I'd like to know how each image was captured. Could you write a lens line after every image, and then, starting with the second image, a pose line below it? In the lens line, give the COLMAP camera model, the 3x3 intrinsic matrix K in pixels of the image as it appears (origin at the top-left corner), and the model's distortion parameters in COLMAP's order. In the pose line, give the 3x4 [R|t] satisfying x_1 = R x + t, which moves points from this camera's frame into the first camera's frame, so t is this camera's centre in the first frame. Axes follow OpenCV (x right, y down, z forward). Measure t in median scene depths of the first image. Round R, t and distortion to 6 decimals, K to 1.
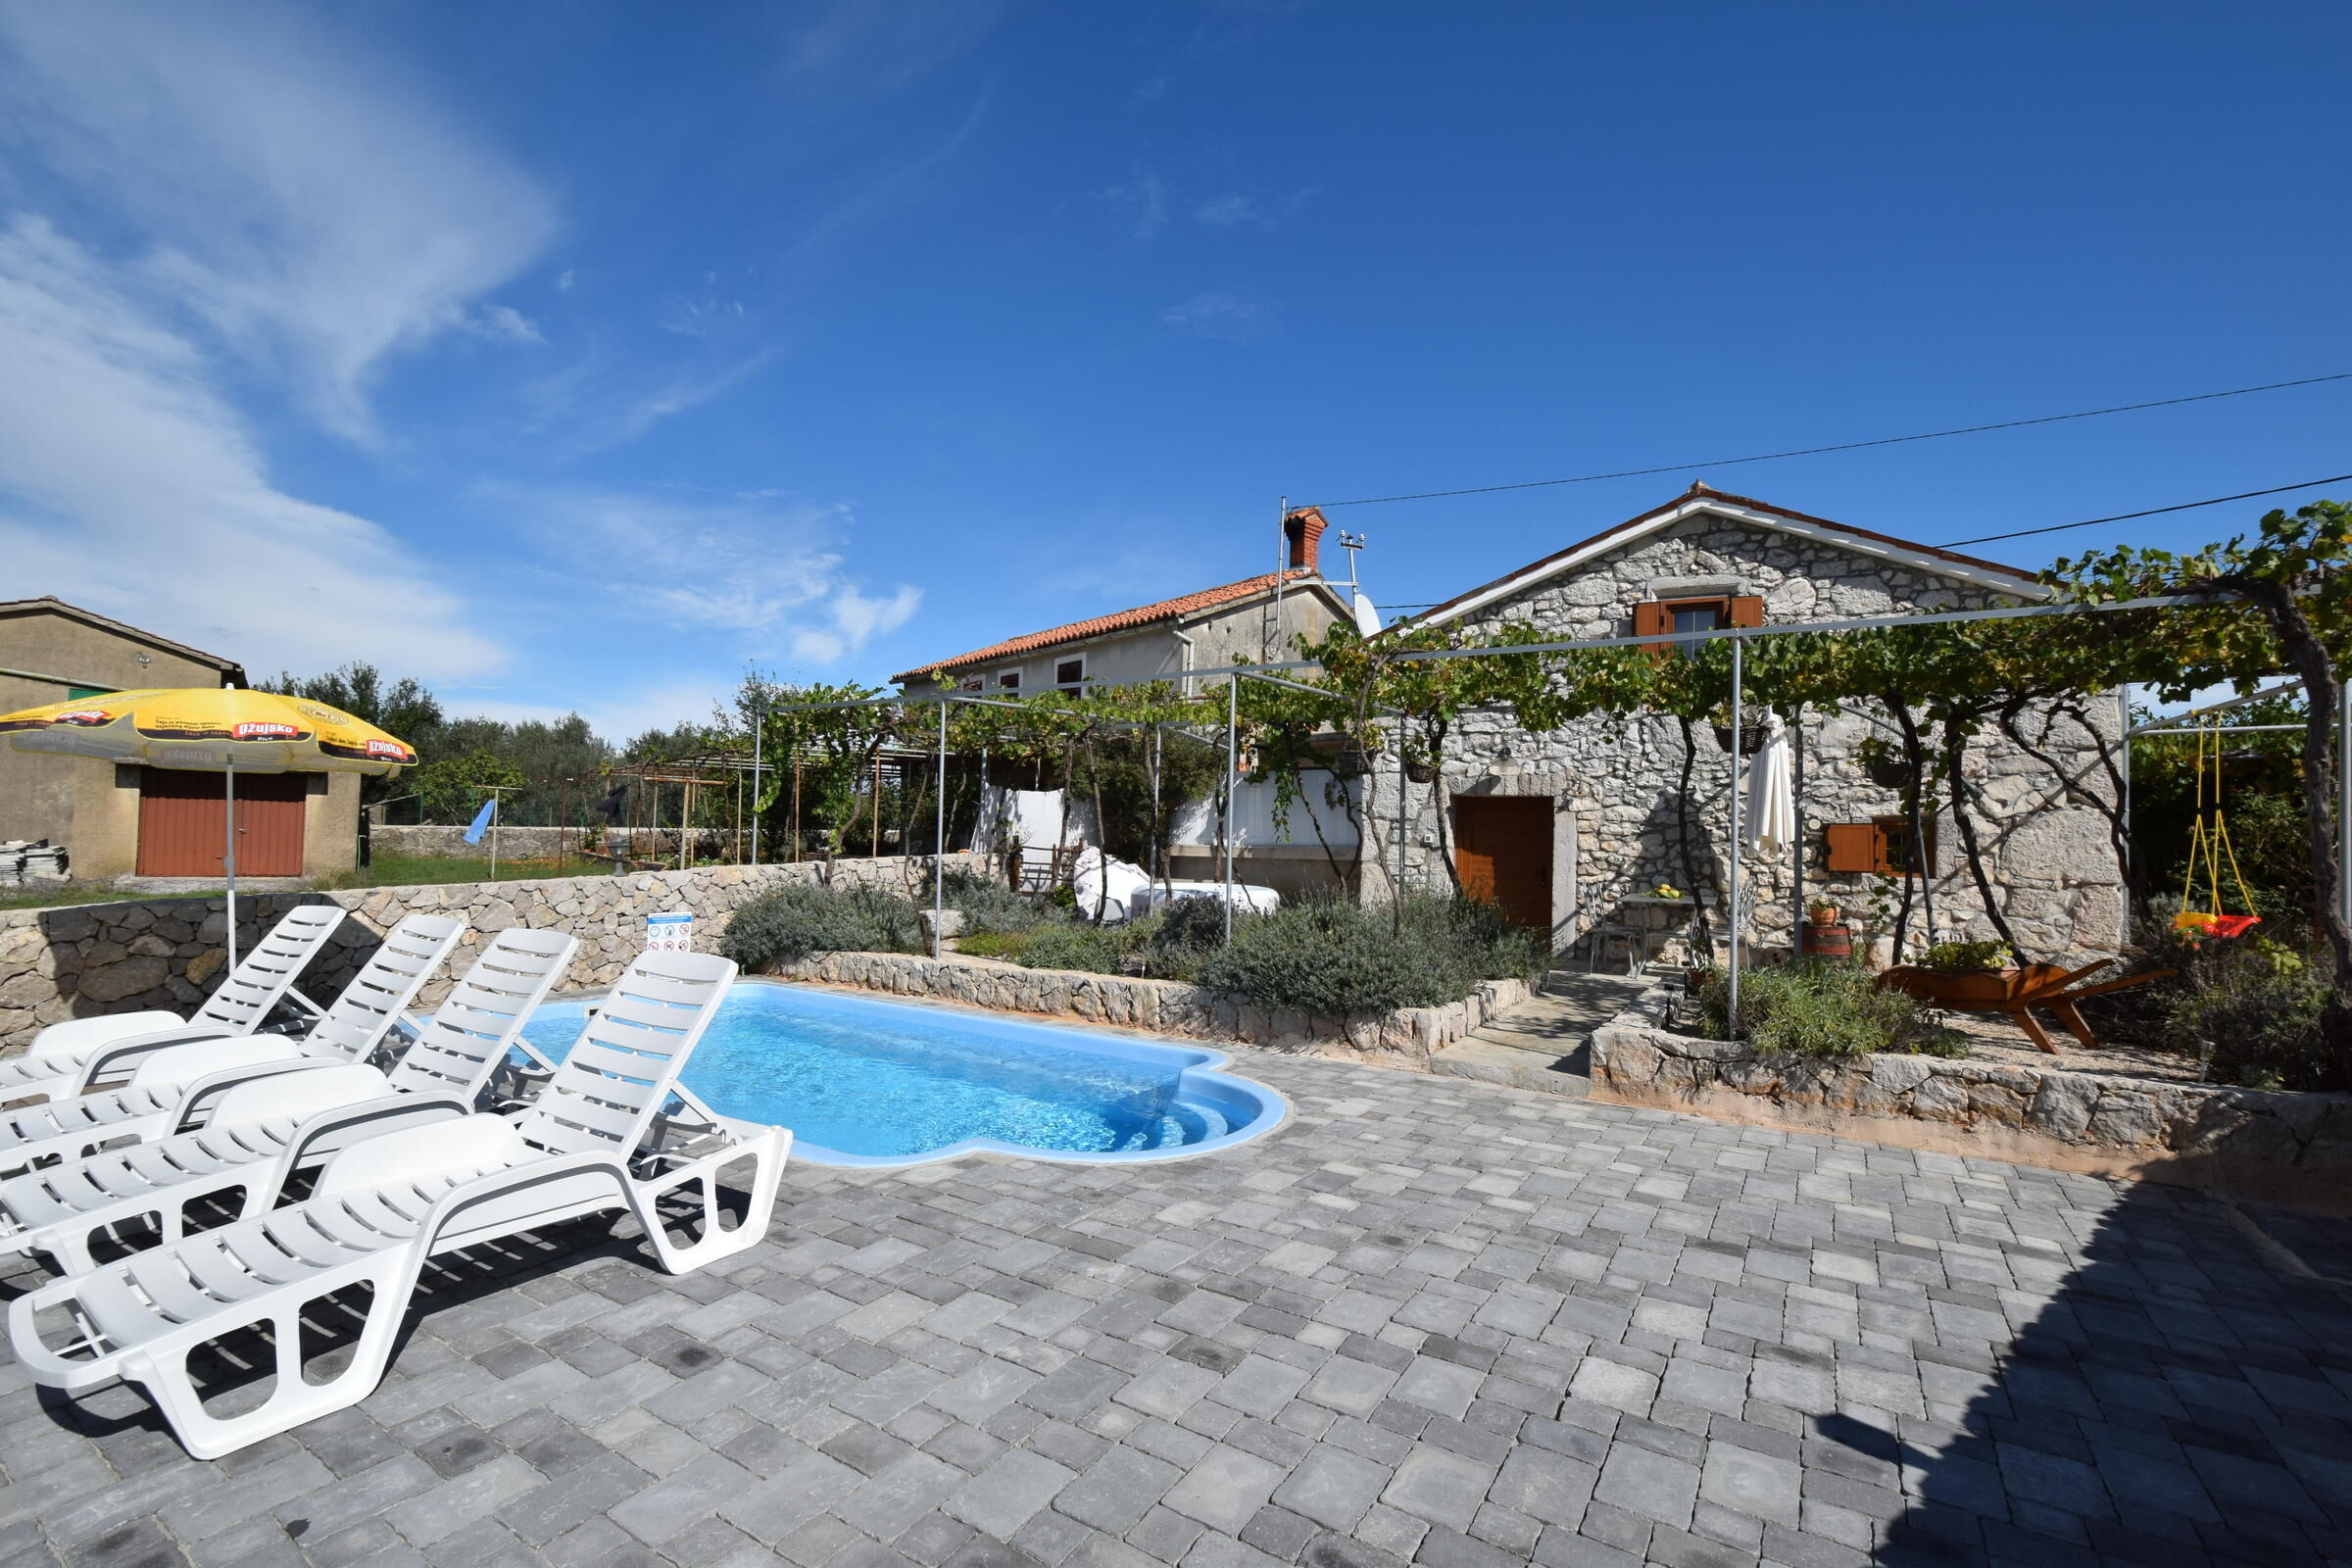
lens RADIAL K [[1024.3, 0, 1185.1], [0, 1024.3, 821.0], [0, 0, 1]] dist [0.005298, -0.007049]
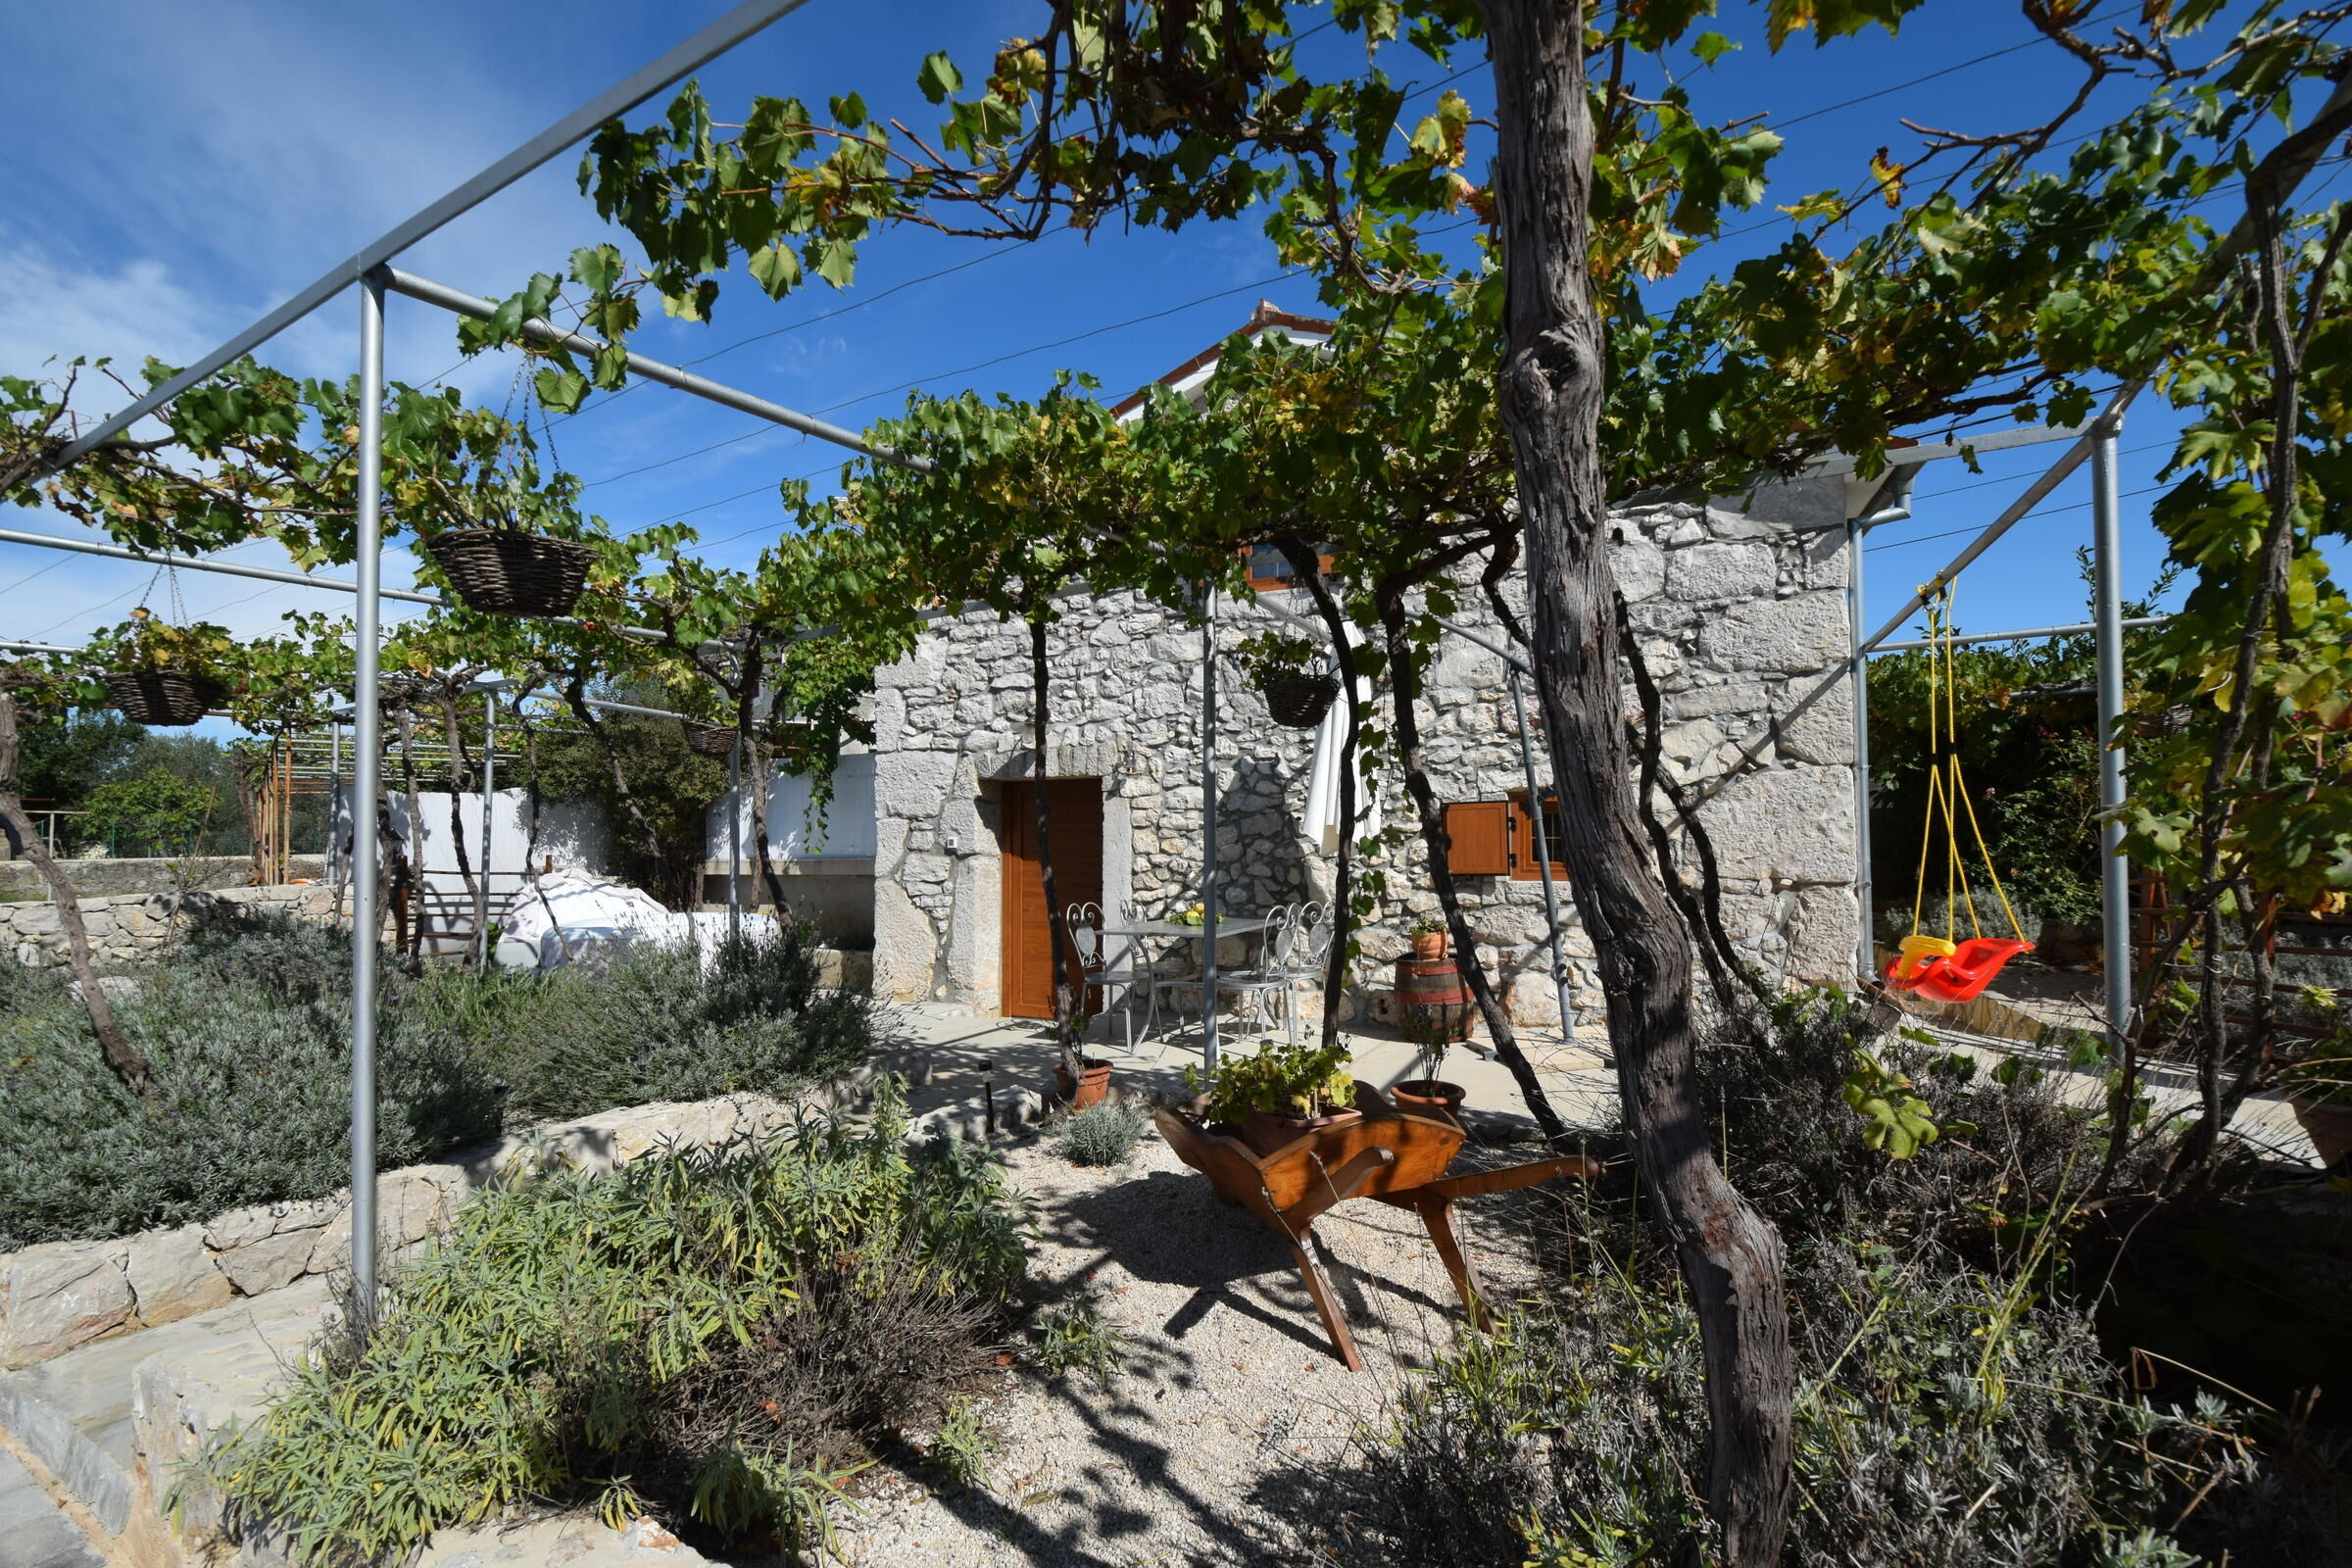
lens RADIAL K [[1024.3, 0, 1185.1], [0, 1024.3, 821.0], [0, 0, 1]] dist [0.005298, -0.007049]
pose [[0.999052, -0.028742, 0.032705, 0.447410], [0.029015, 0.999548, -0.007883, 0.014966], [-0.032464, 0.008825, 0.999434, 0.352748]]
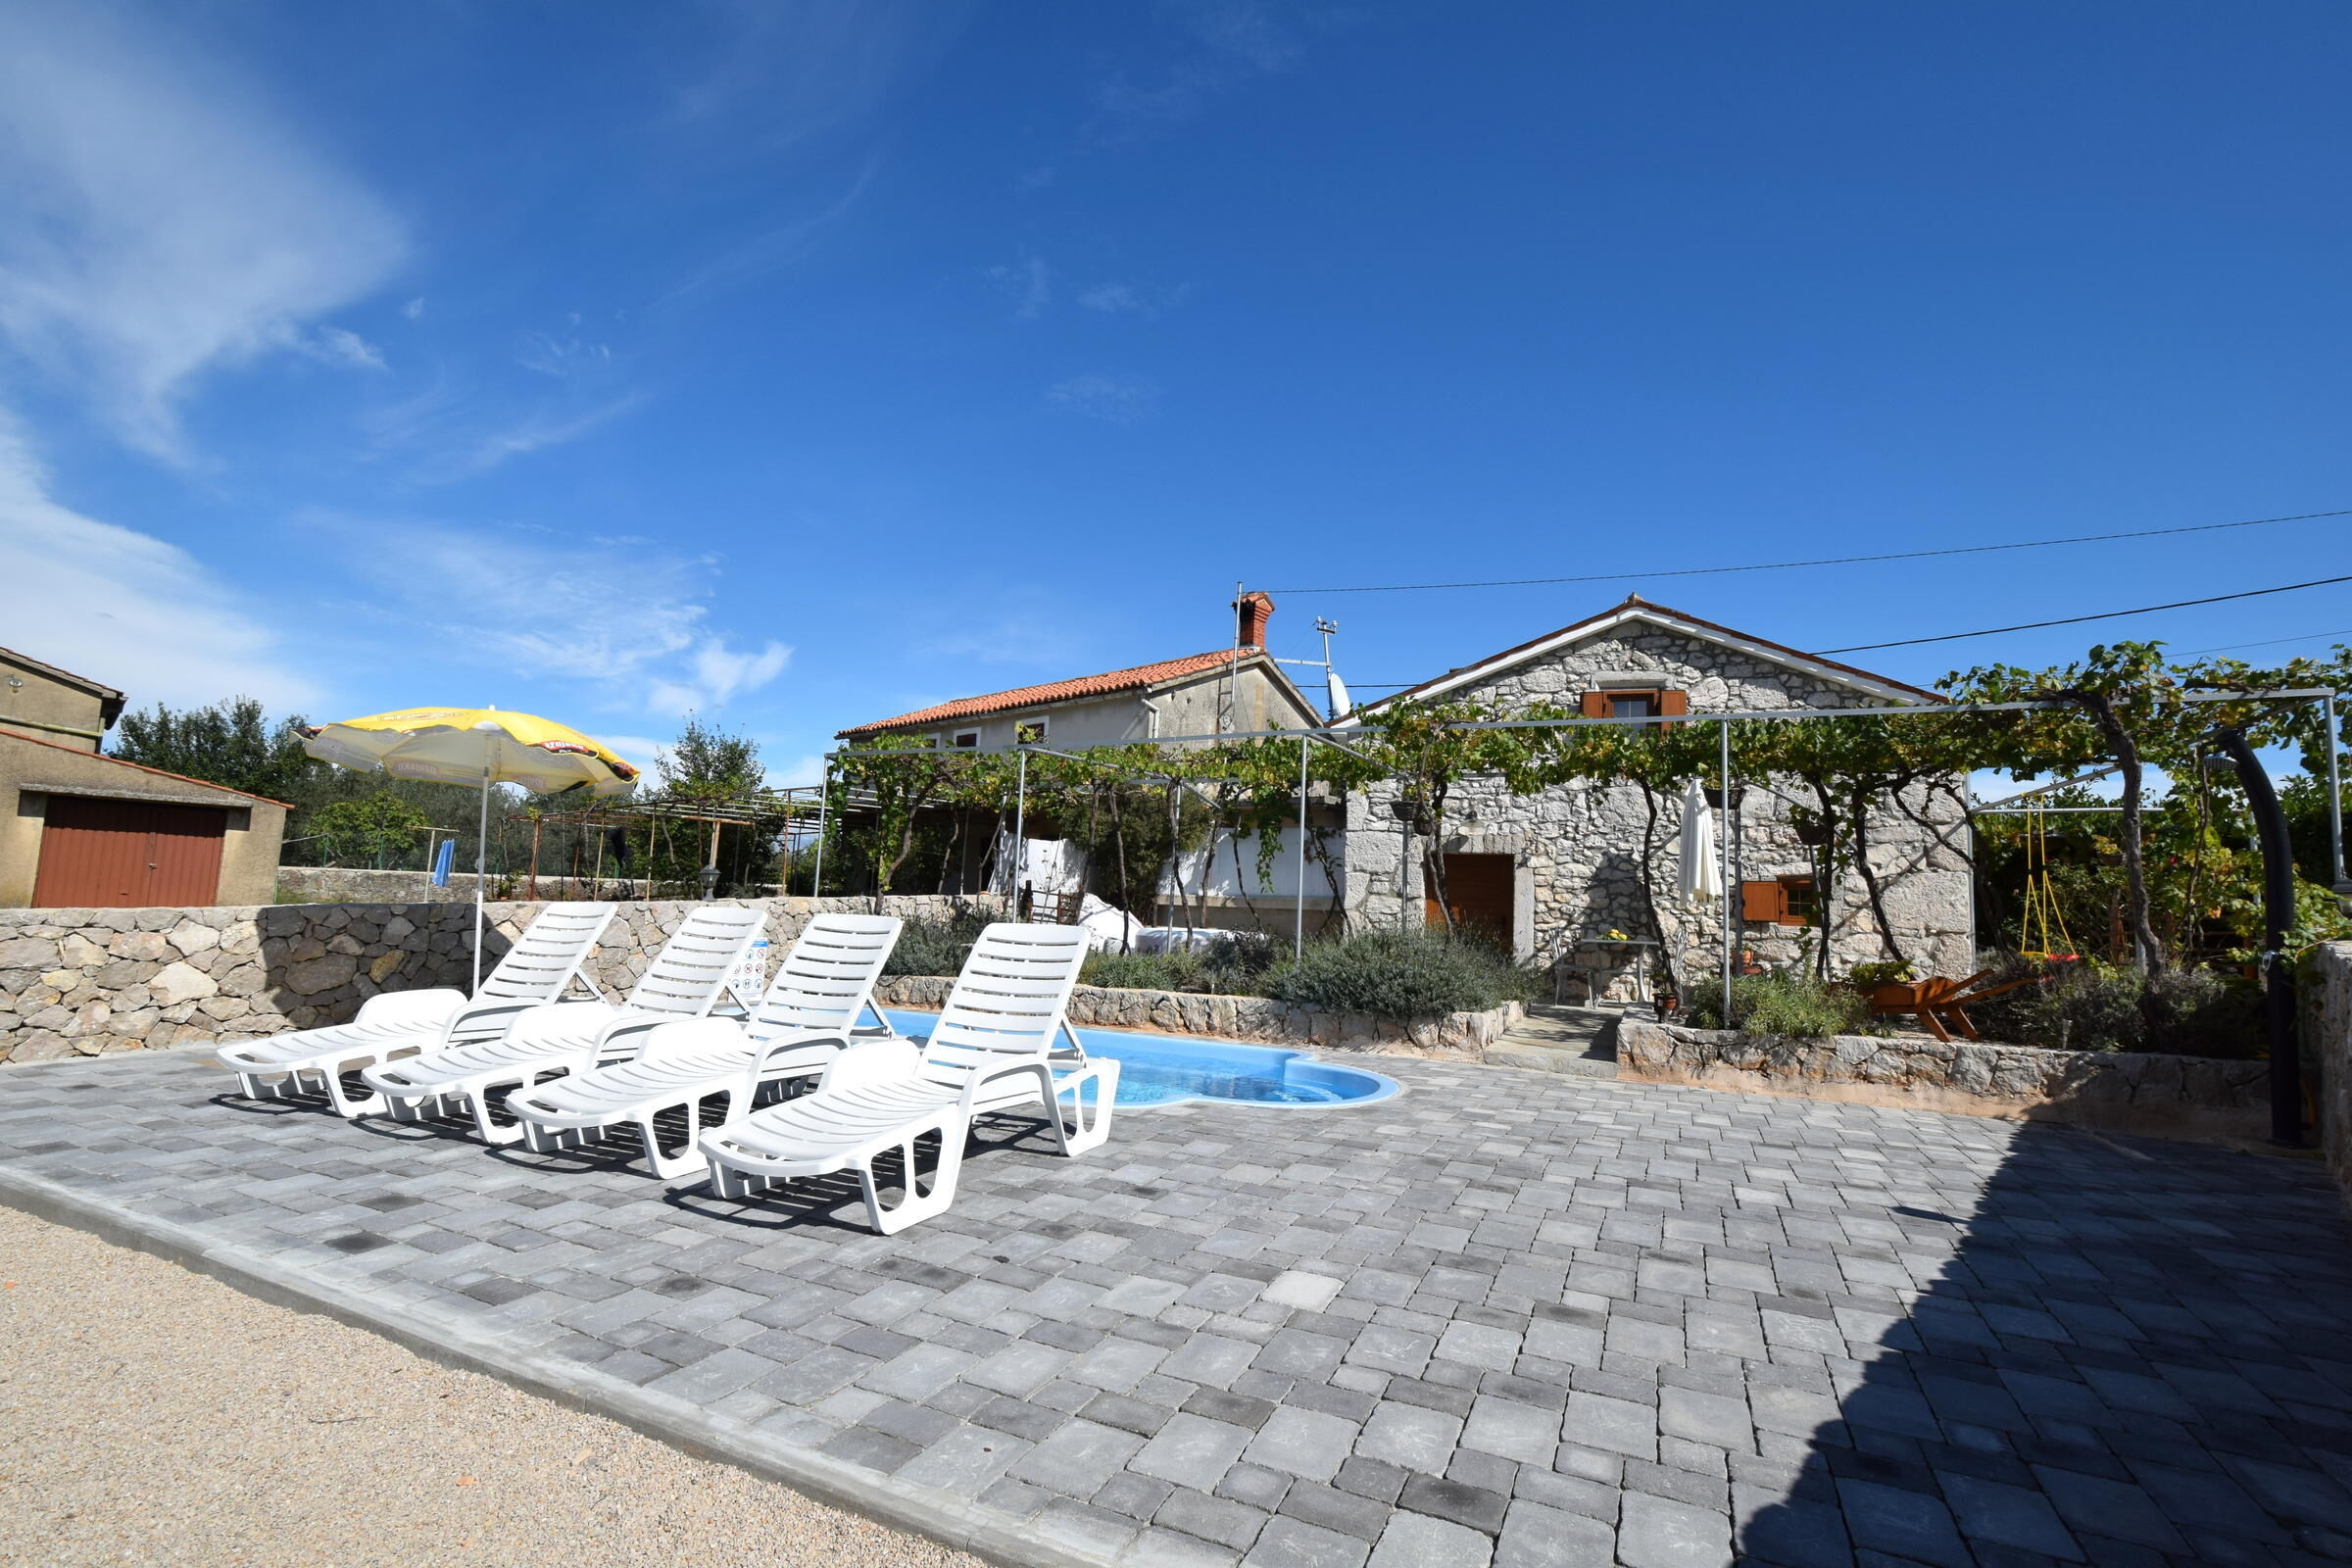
lens RADIAL K [[1024.3, 0, 1185.1], [0, 1024.3, 821.0], [0, 0, 1]] dist [0.005298, -0.007049]
pose [[0.992744, 0.028683, 0.116780, -0.164626], [-0.020522, 0.997301, -0.070496, 0.031461], [-0.118487, 0.067588, 0.990653, -0.116660]]
